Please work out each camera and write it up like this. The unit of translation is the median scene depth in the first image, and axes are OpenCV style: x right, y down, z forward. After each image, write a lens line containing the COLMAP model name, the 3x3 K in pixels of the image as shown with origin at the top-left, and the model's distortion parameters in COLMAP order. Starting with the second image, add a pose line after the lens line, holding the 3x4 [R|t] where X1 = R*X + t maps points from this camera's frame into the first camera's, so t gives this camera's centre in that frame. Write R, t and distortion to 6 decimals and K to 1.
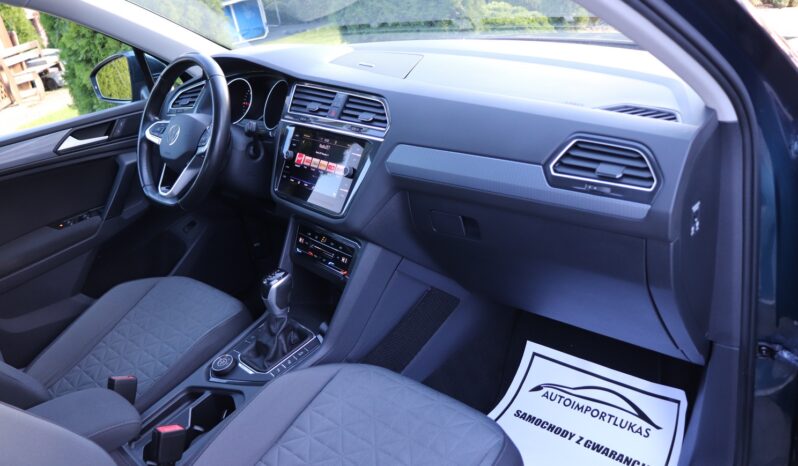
lens RADIAL K [[661.9, 0, 395.2], [0, 661.9, 229.9], [0, 0, 1]] dist [-0.182853, 0.173197]
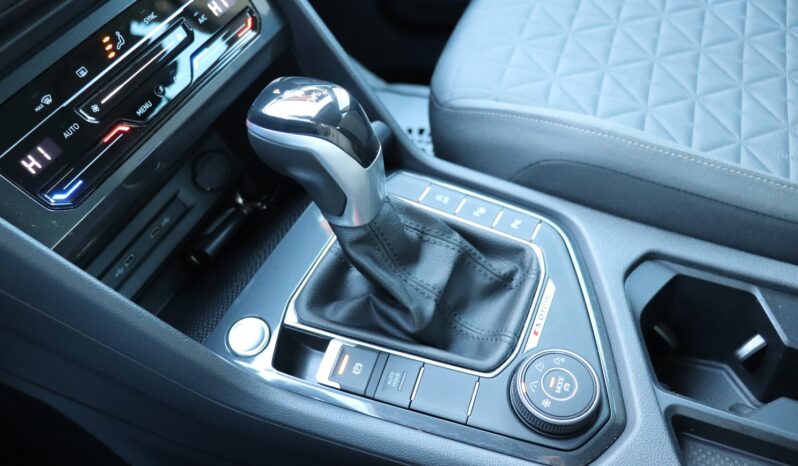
lens RADIAL K [[661.9, 0, 395.2], [0, 661.9, 229.9], [0, 0, 1]] dist [-0.182853, 0.173197]
pose [[-0.339349, -0.507209, 0.792201, -0.401102], [0.598054, 0.533715, 0.597896, -0.033191], [-0.726067, 0.676674, 0.122223, 0.912891]]
